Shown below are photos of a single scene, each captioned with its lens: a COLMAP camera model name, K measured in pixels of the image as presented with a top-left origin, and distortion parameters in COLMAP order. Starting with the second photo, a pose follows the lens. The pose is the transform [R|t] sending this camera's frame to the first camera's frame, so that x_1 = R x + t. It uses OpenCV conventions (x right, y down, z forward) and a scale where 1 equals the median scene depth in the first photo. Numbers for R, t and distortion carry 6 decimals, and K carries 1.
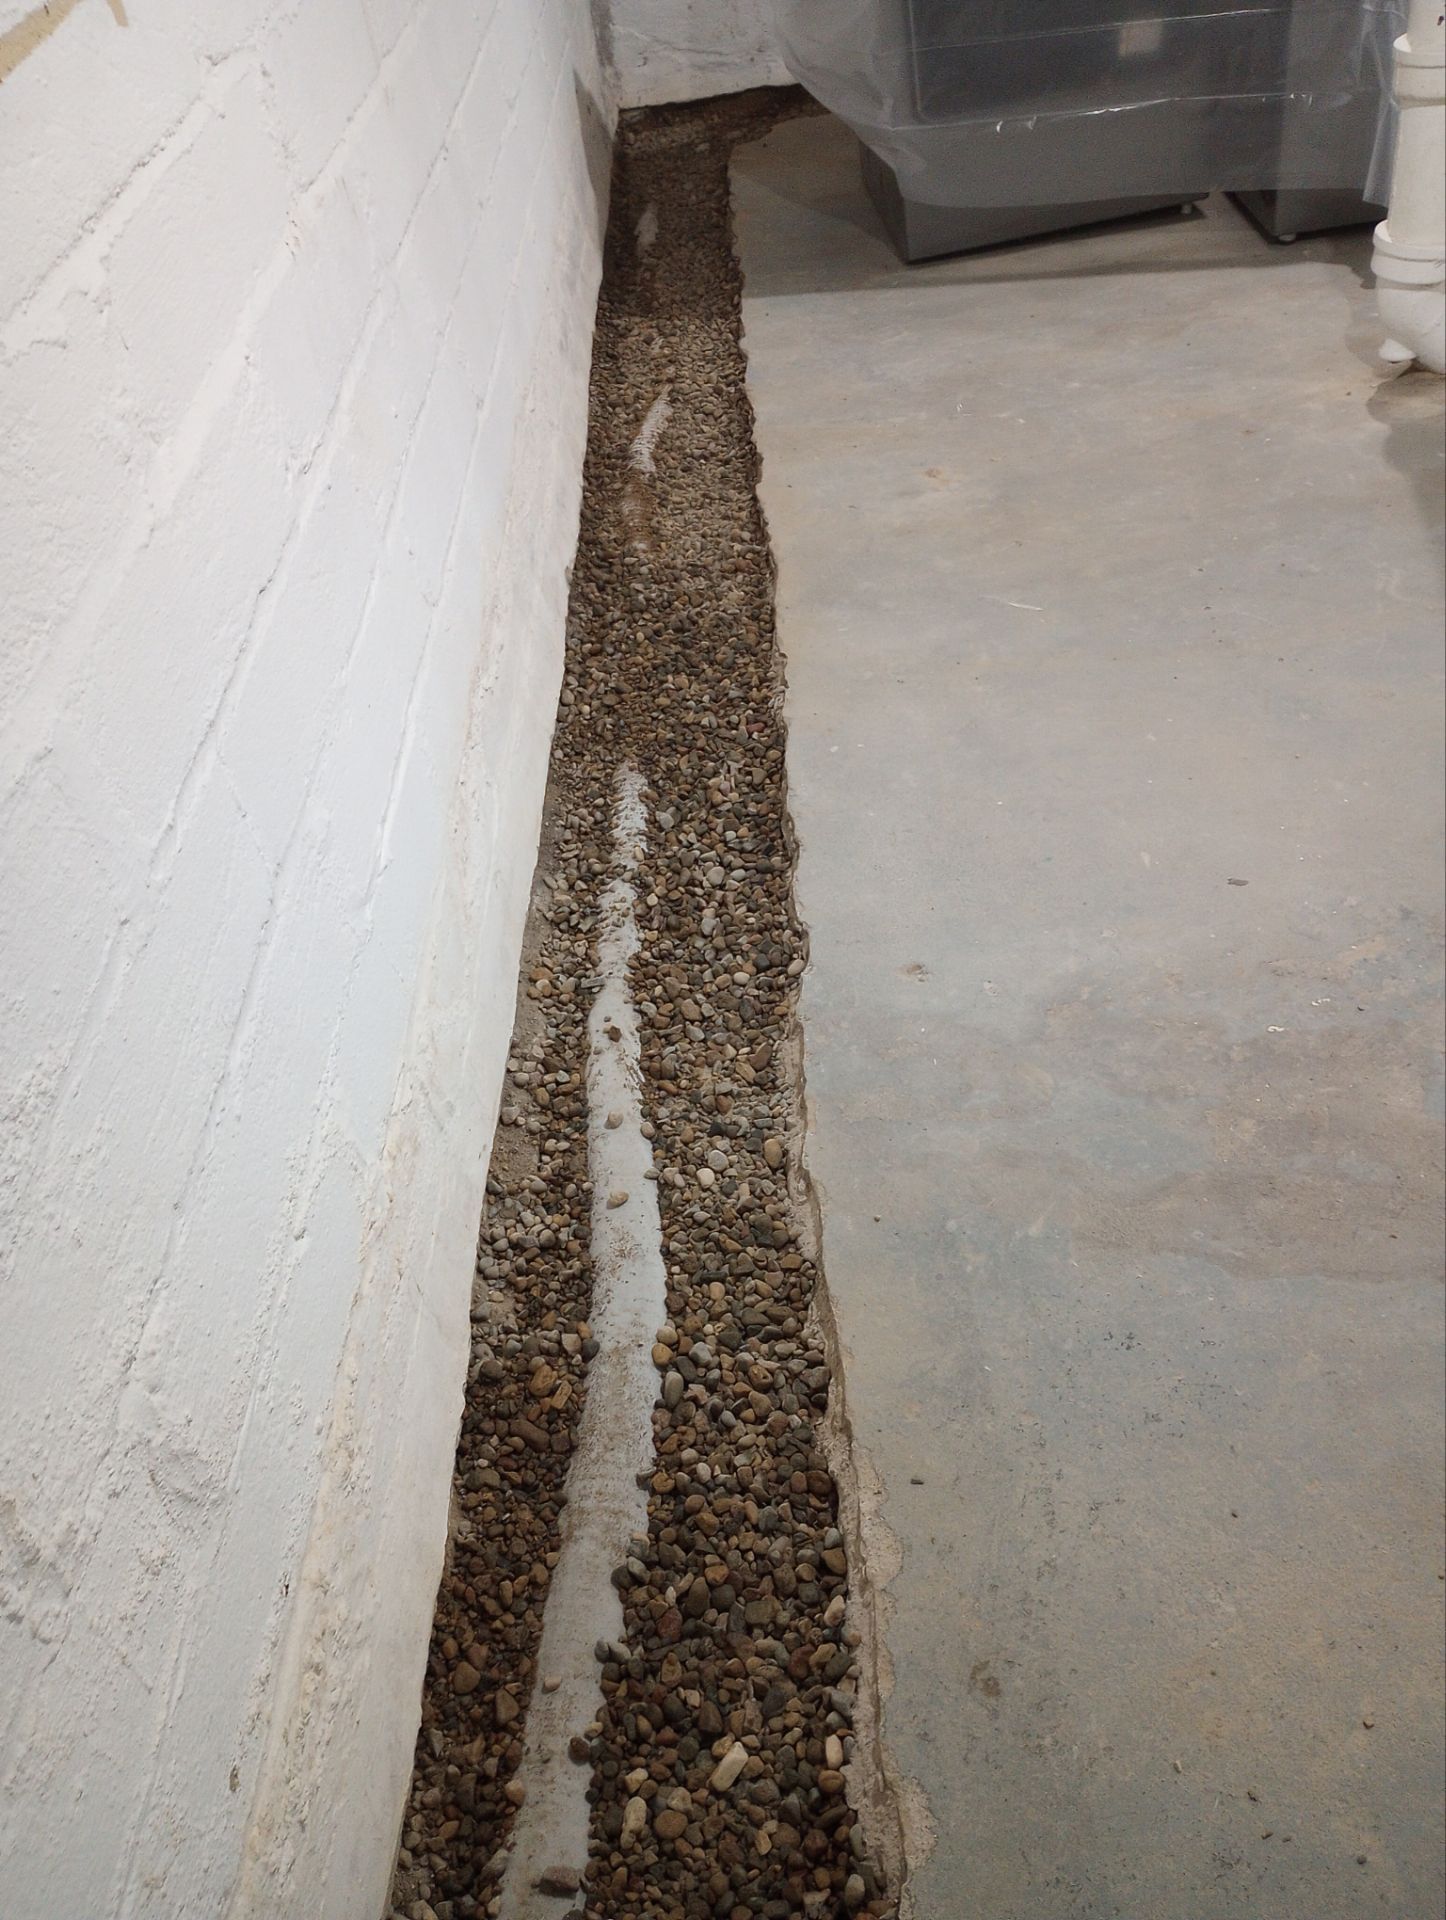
lens RADIAL K [[1576.1, 0, 723.0], [0, 1576.1, 960.0], [0, 0, 1]] dist [0.075290, -0.107329]
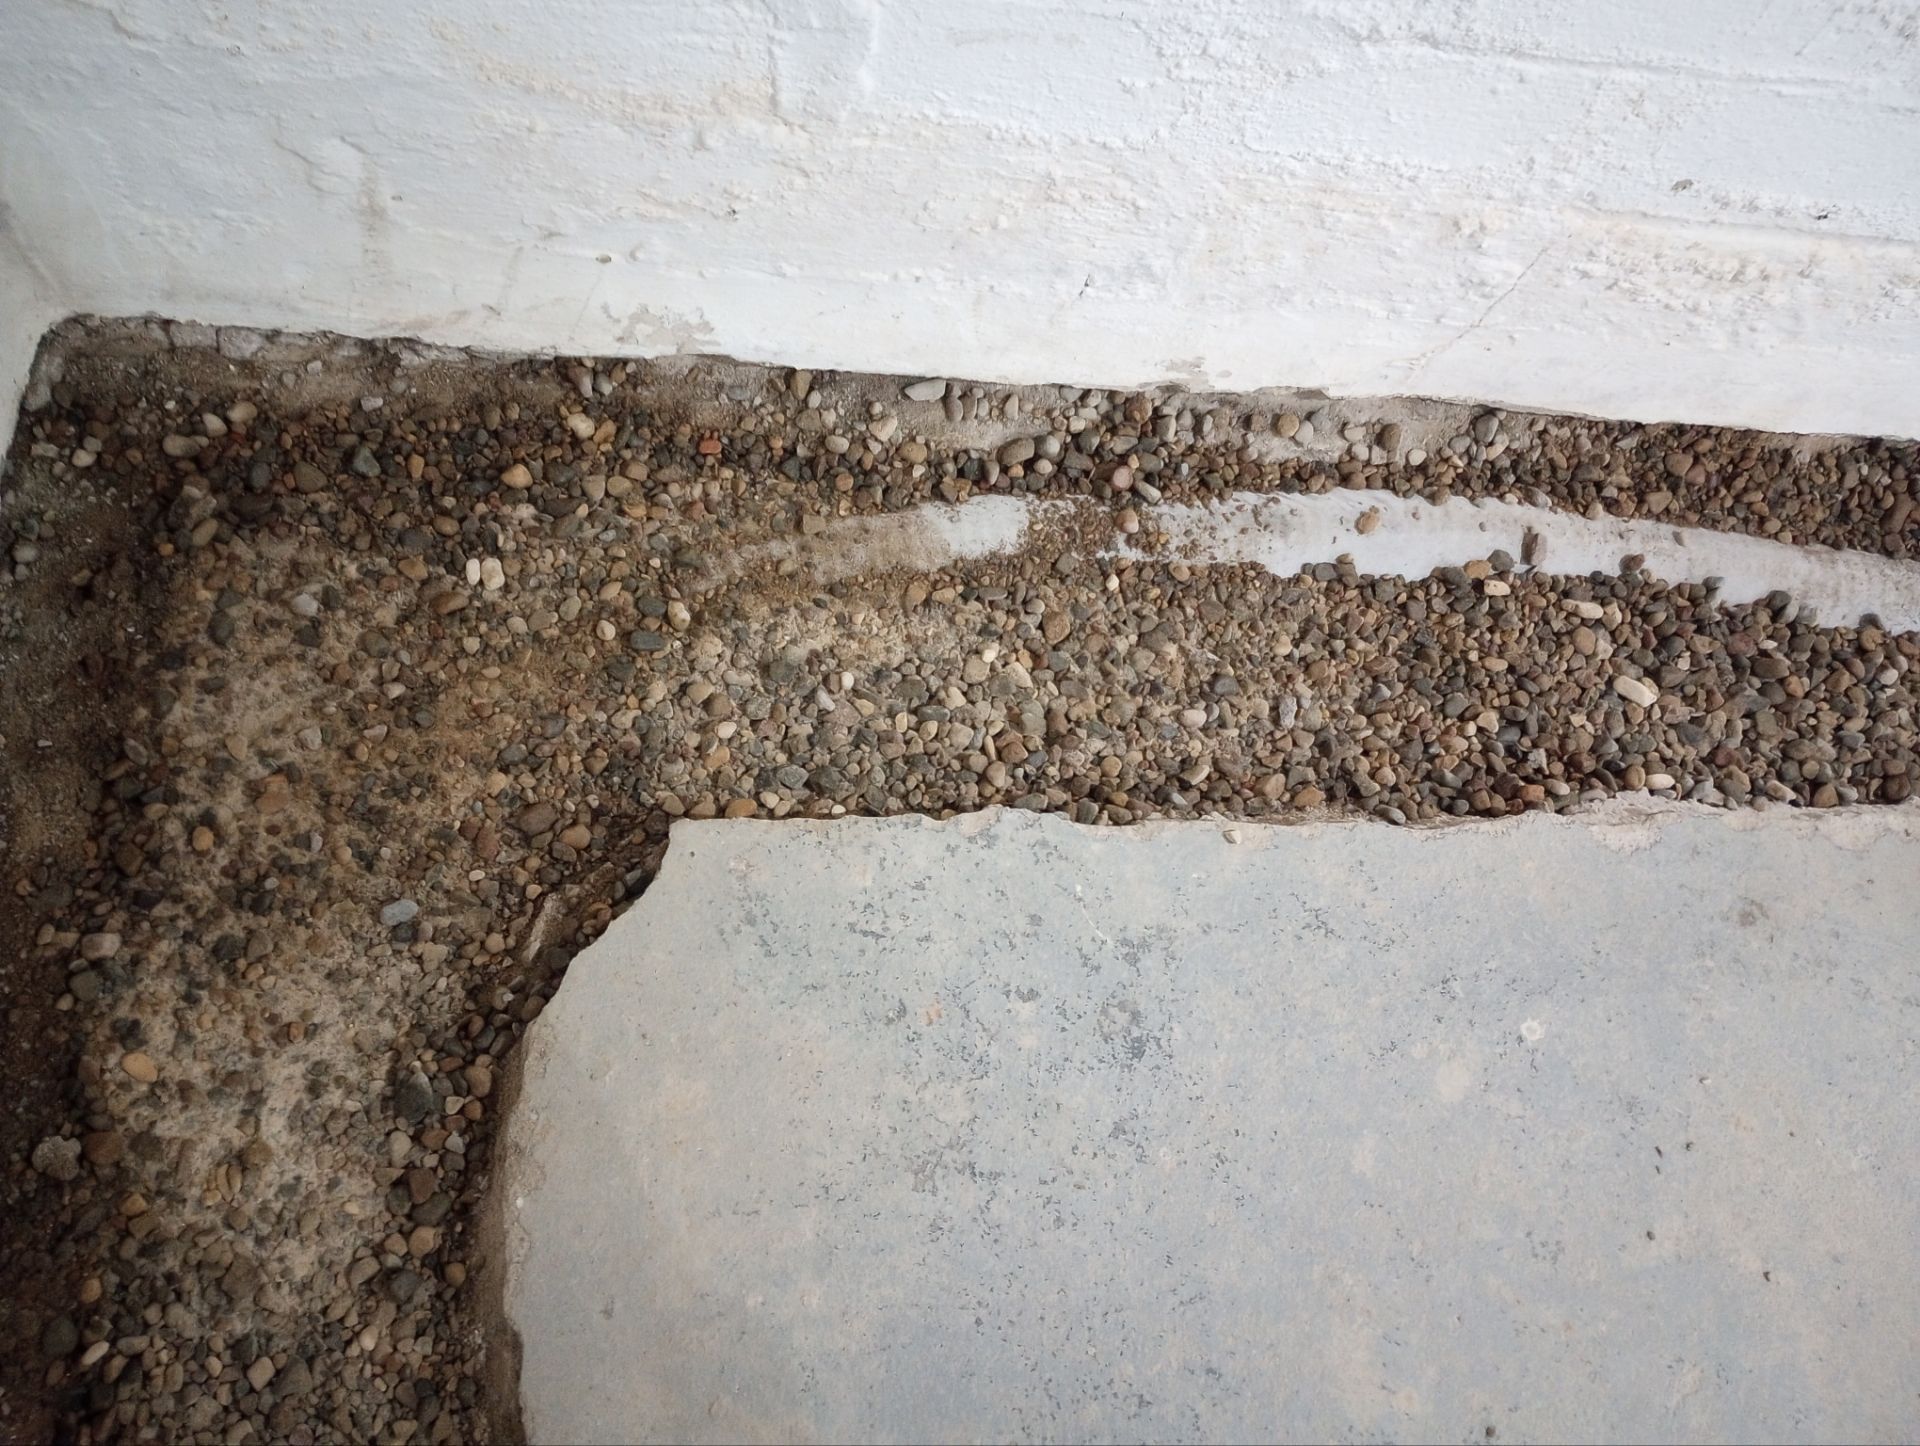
lens RADIAL K [[1576.1, 0, 964.3], [0, 1576.1, 718.8], [0, 0, 1]] dist [0.075290, -0.107329]
pose [[0.009525, 0.979162, -0.202859, 0.232901], [-0.793062, 0.130963, 0.594896, 0.211843], [0.609066, 0.155213, 0.777784, -0.133195]]
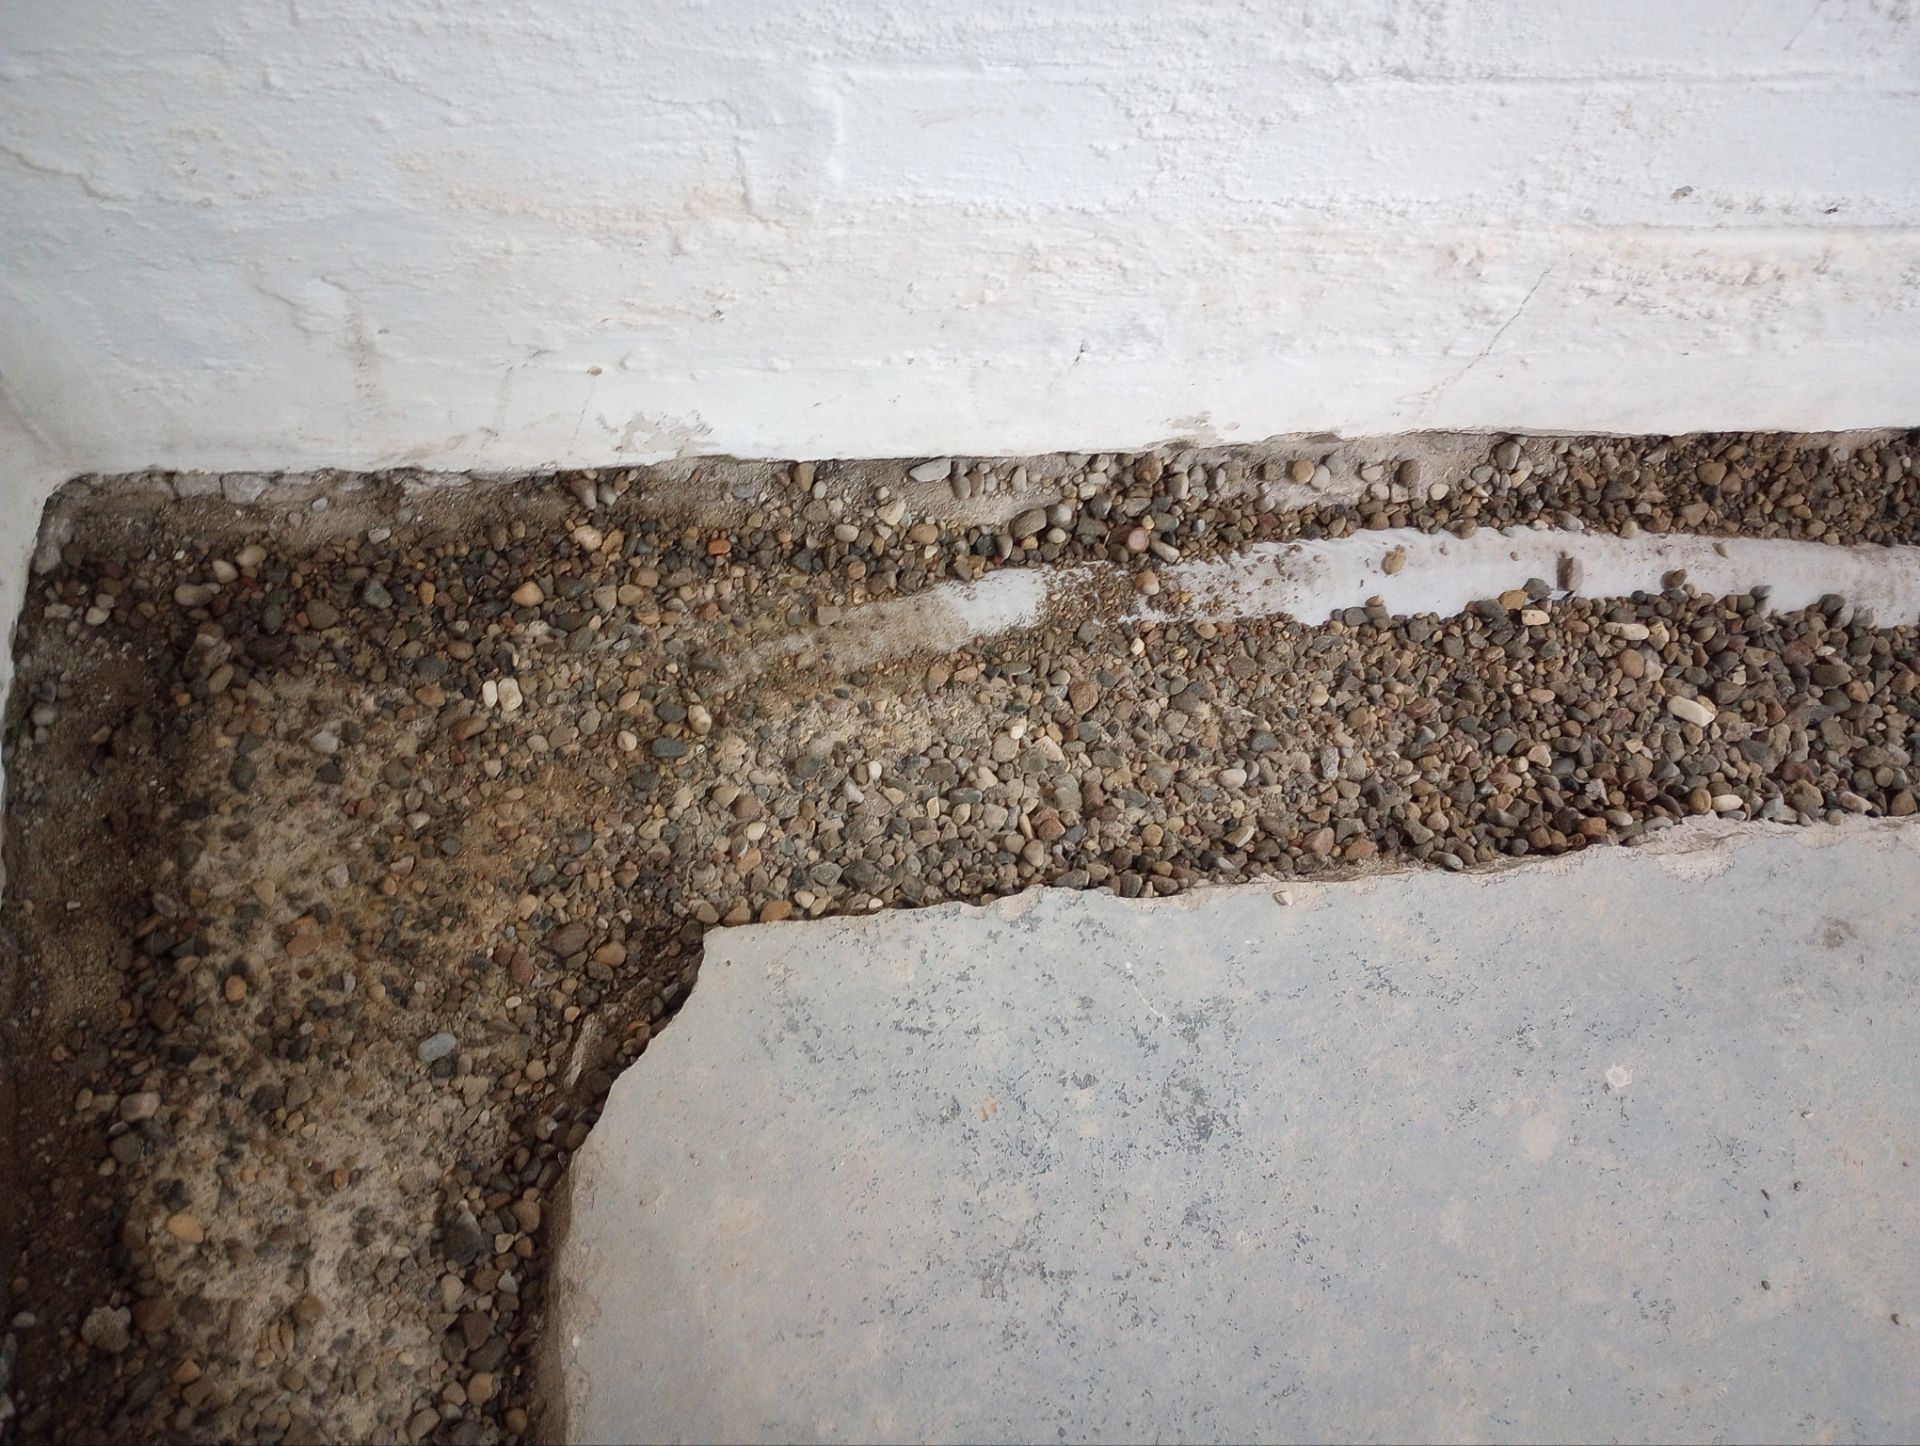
lens RADIAL K [[1576.1, 0, 964.3], [0, 1576.1, 718.8], [0, 0, 1]] dist [0.075290, -0.107329]
pose [[0.084844, 0.965415, -0.246526, 0.221432], [-0.755804, 0.223580, 0.615444, 0.209959], [0.649277, 0.134109, 0.748635, -0.107221]]
